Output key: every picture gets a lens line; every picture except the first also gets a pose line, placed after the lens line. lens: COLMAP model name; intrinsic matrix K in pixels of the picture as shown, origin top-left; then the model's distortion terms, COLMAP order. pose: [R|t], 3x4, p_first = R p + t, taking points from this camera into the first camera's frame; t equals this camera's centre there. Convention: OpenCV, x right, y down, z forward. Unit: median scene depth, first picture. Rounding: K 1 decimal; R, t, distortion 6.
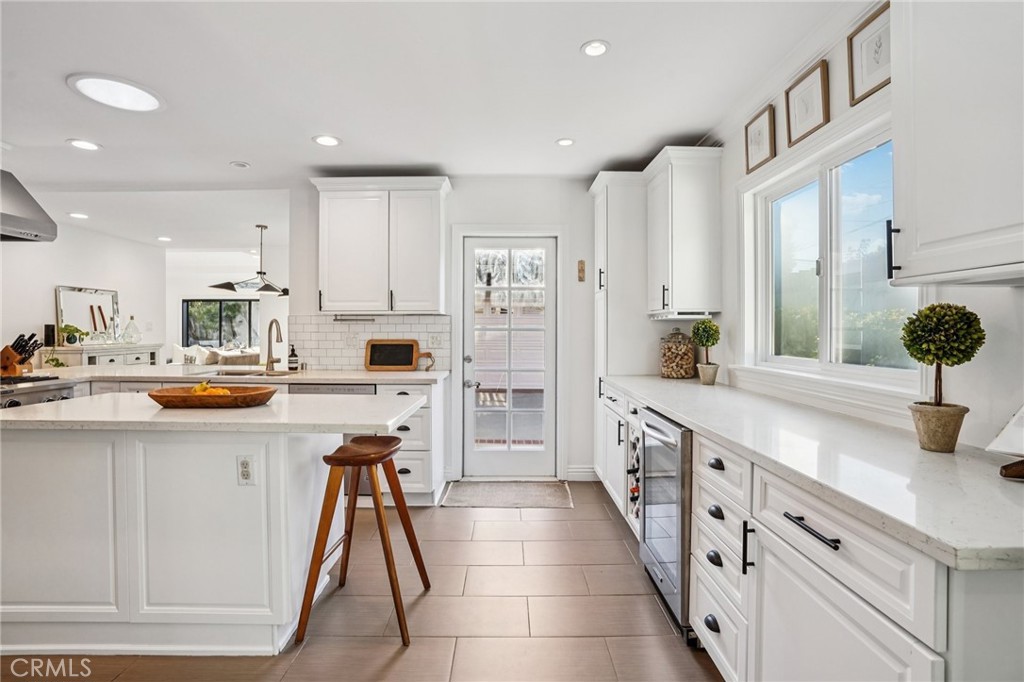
lens RADIAL K [[482.8, 0, 516.6], [0, 482.8, 334.3], [0, 0, 1]] dist [-0.074825, 0.029828]
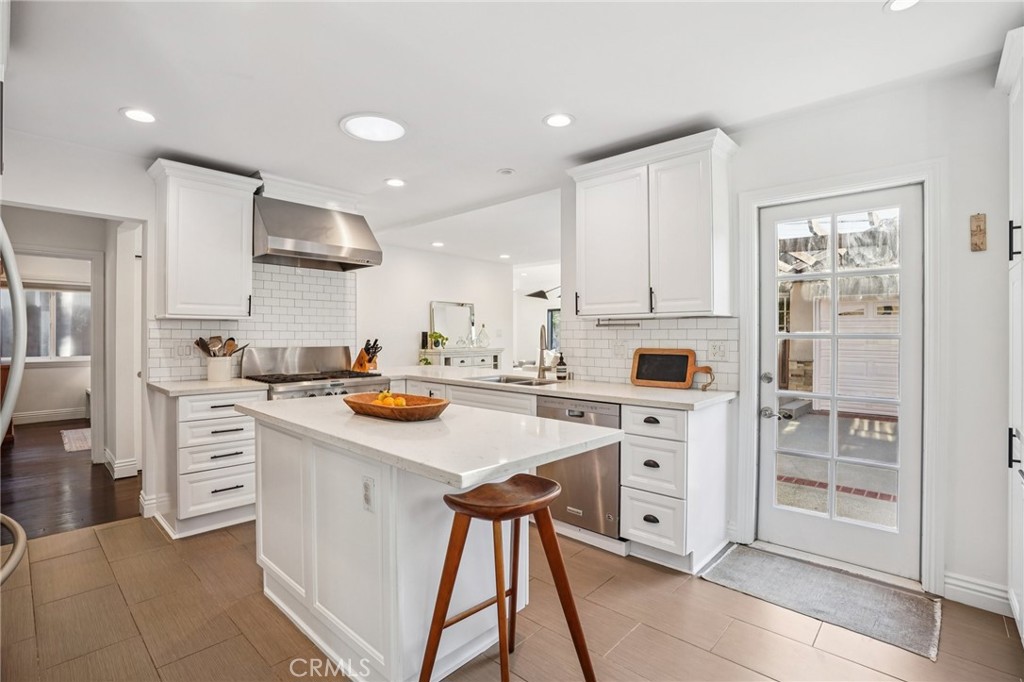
lens RADIAL K [[482.8, 0, 516.6], [0, 482.8, 334.3], [0, 0, 1]] dist [-0.074825, 0.029828]
pose [[0.726900, -0.001941, -0.686740, 0.116067], [-0.006553, 0.999931, -0.009763, -0.003664], [0.686712, 0.011597, 0.726837, 0.244346]]
